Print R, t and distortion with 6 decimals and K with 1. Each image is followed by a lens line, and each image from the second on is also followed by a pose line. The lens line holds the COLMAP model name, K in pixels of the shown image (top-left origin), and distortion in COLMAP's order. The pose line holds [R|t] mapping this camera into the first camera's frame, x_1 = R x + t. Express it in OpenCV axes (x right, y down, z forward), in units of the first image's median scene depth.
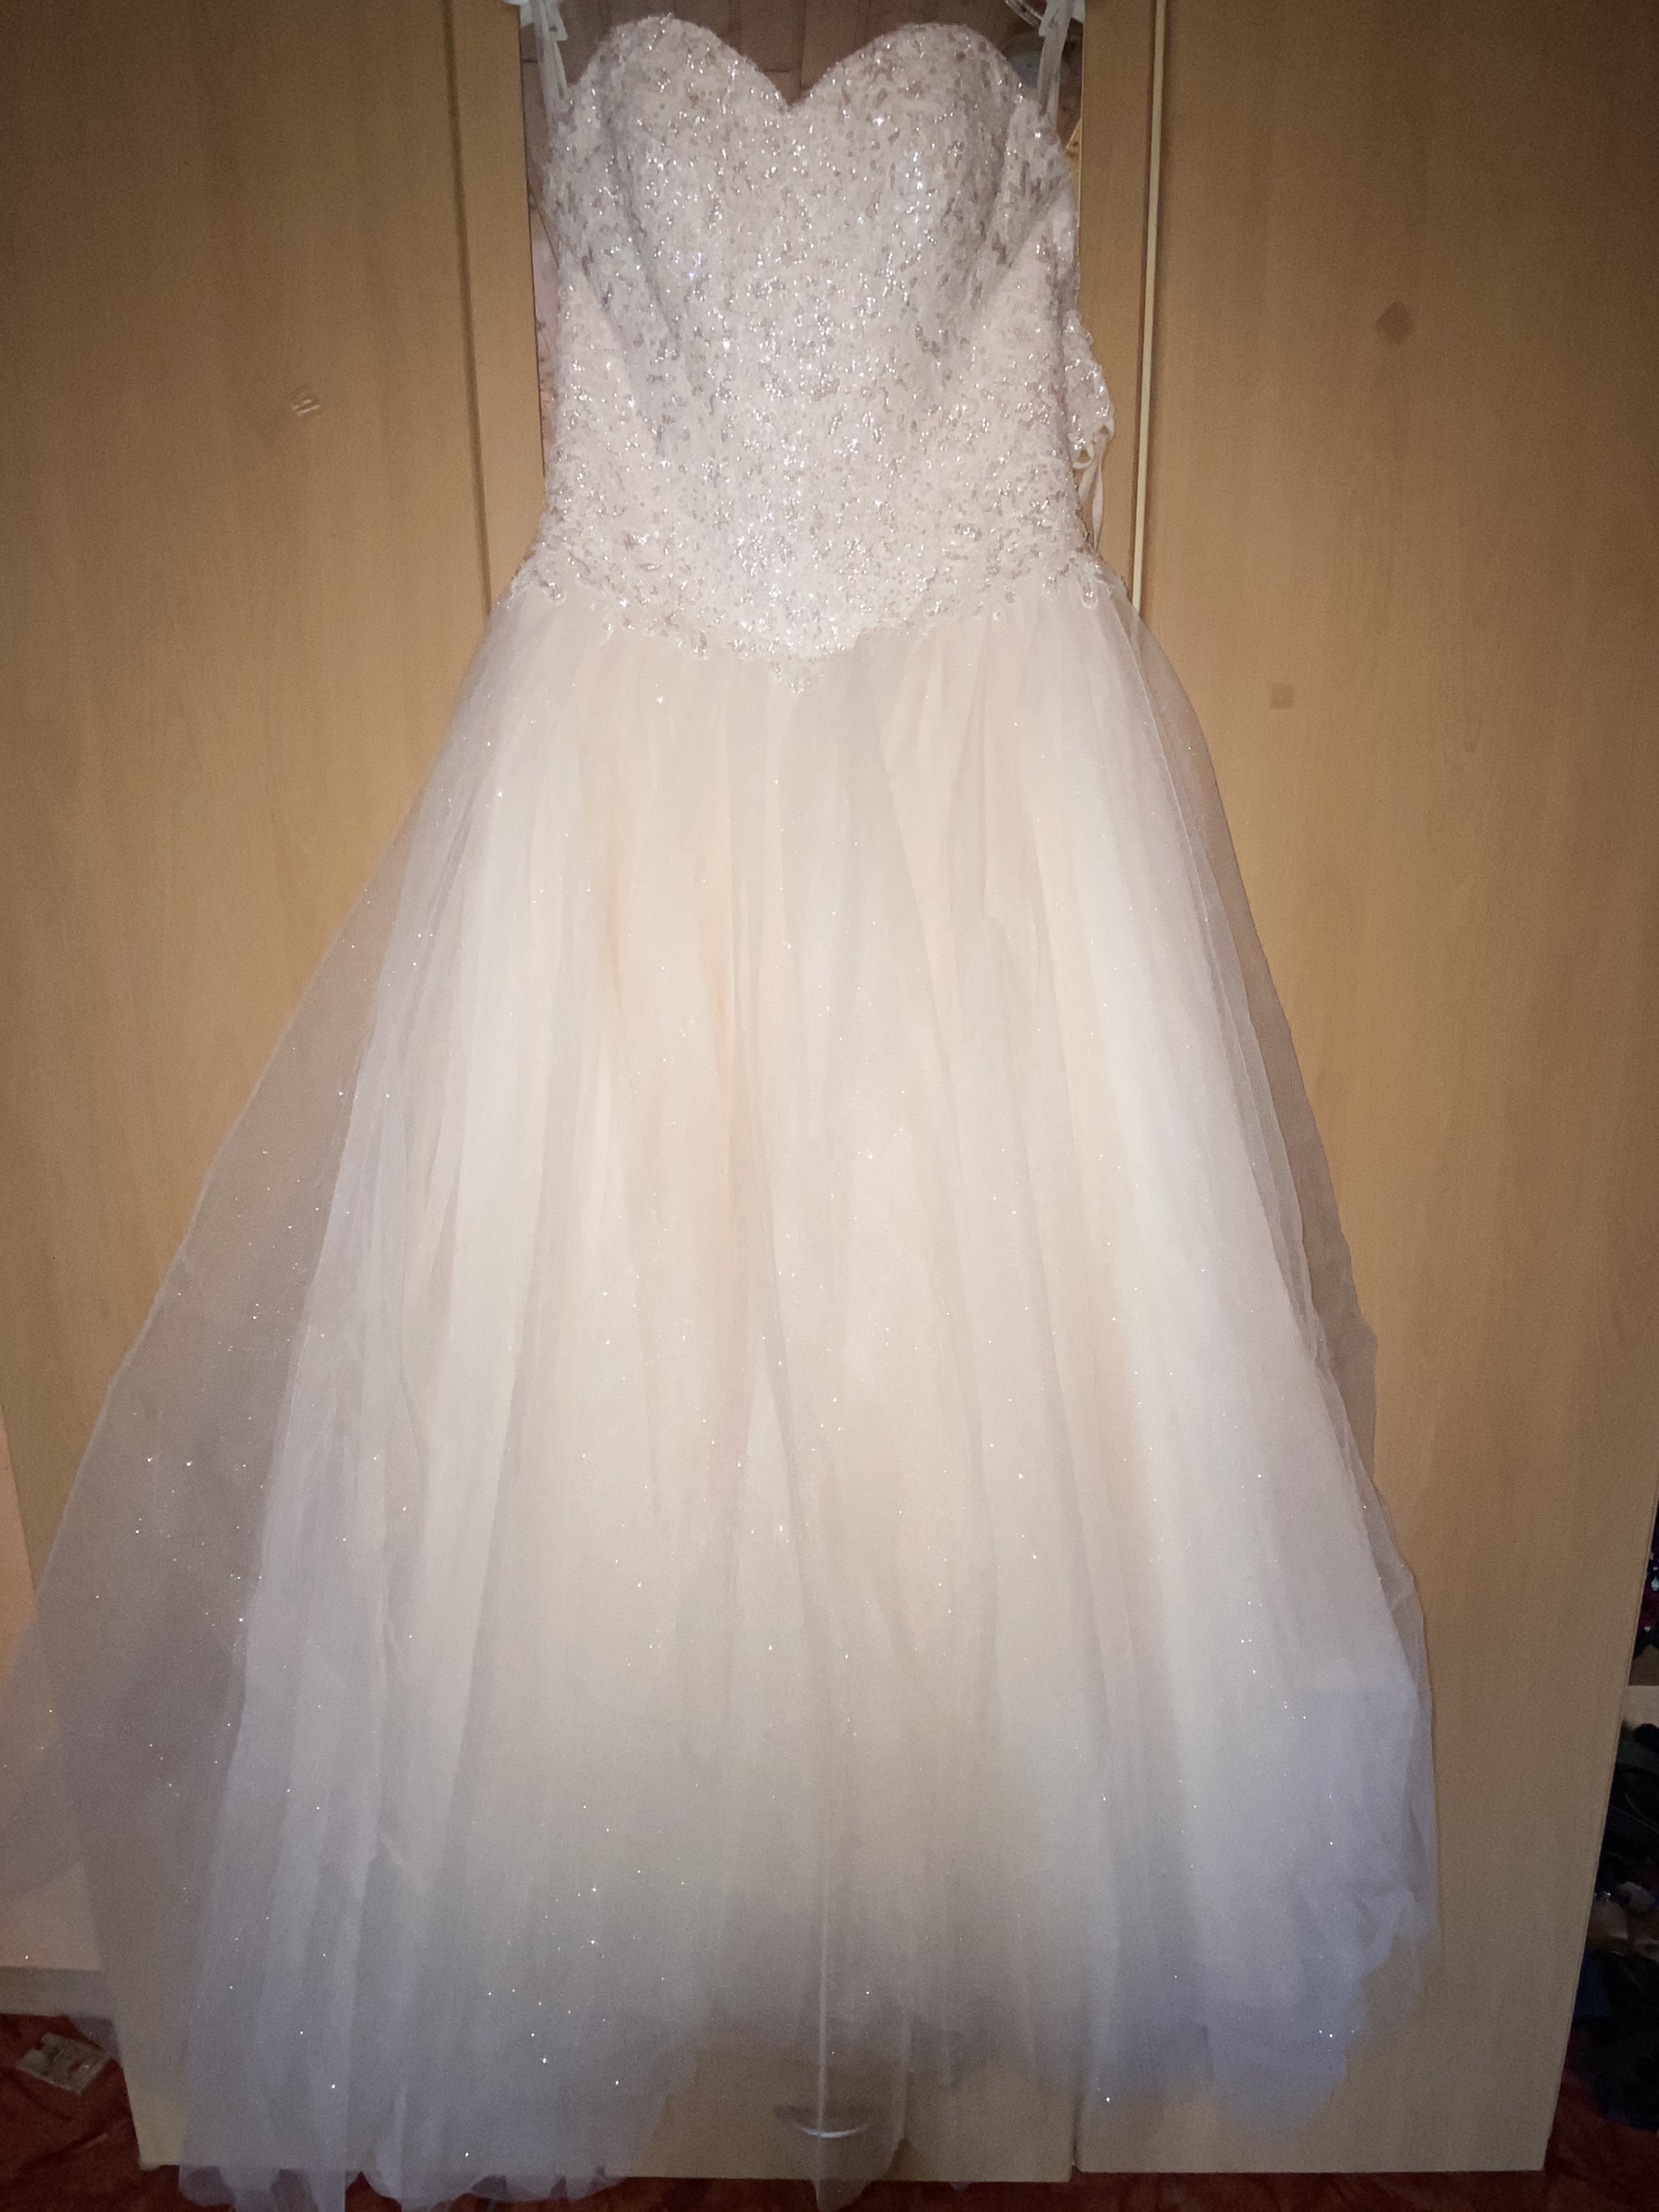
lens RADIAL K [[1085.3, 0, 829.5], [0, 1085.3, 1106.0], [0, 0, 1]] dist [-0.043182, -0.000672]
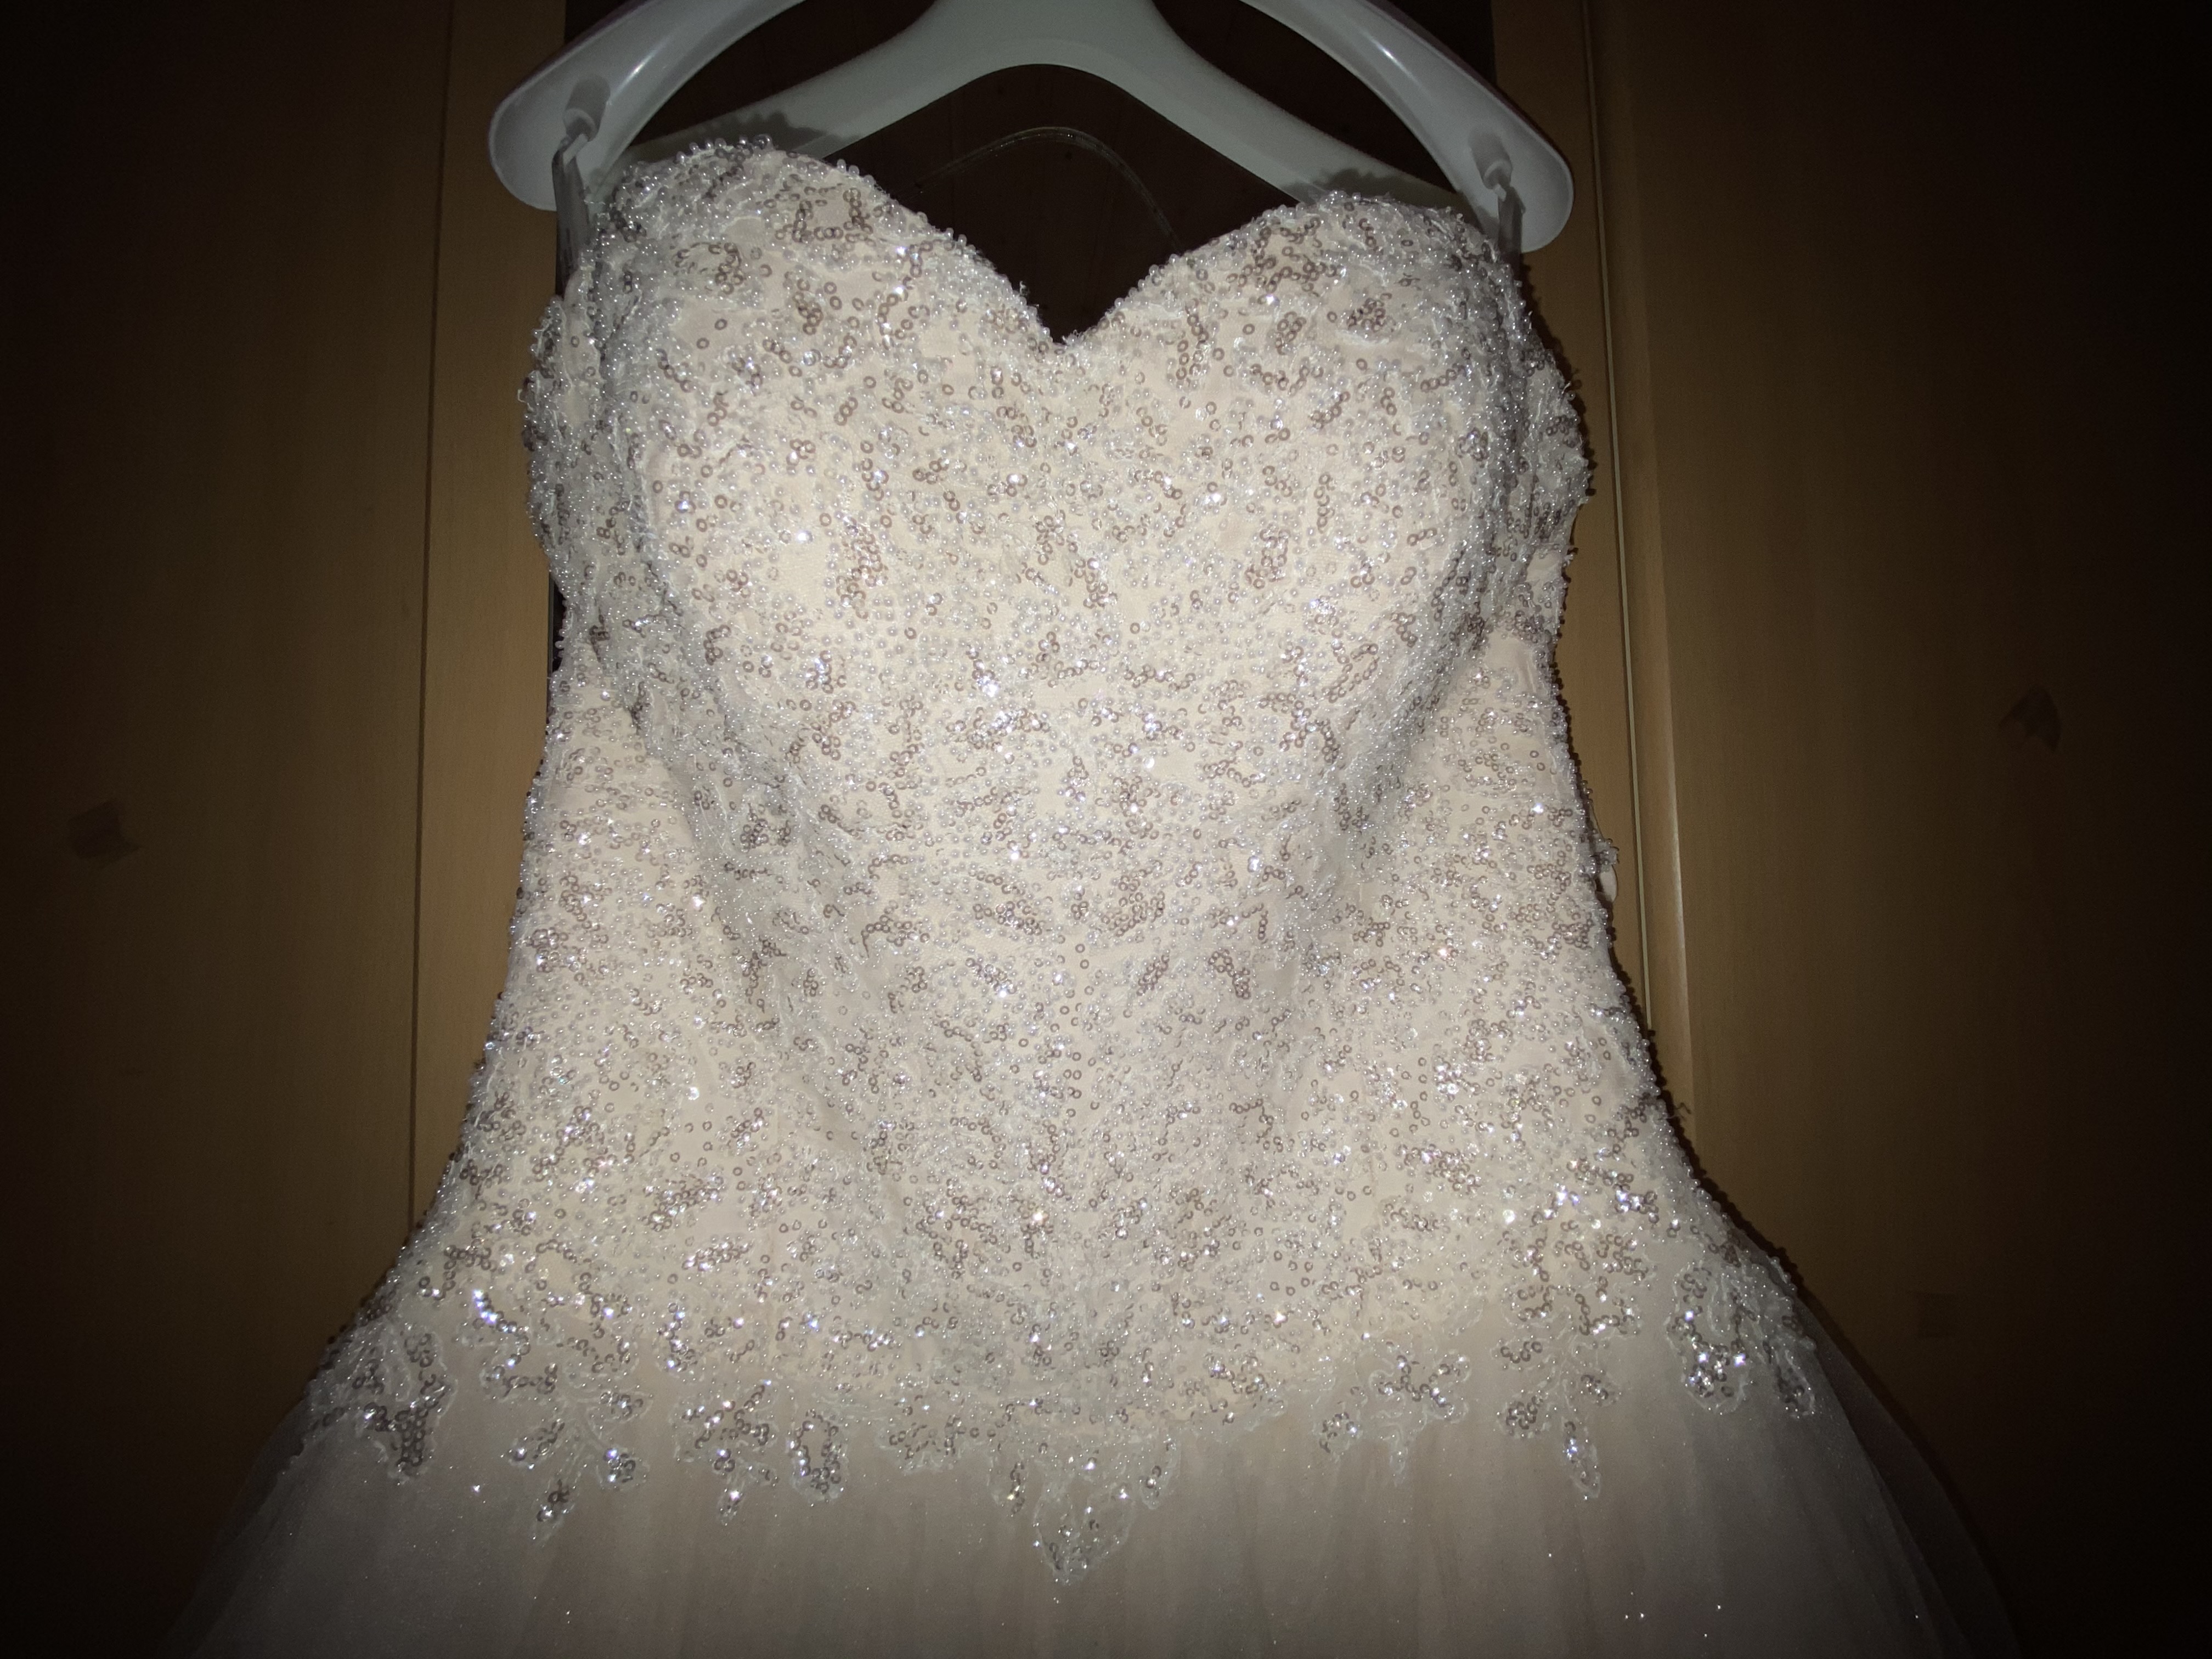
lens RADIAL K [[891.0, 0, 1106.0], [0, 891.0, 829.5], [0, 0, 1]] dist [-0.000648, -0.000055]
pose [[0.995173, -0.013649, 0.097182, -0.055191], [0.046393, 0.938070, -0.343326, -0.657004], [-0.086478, 0.346177, 0.934175, 0.732789]]
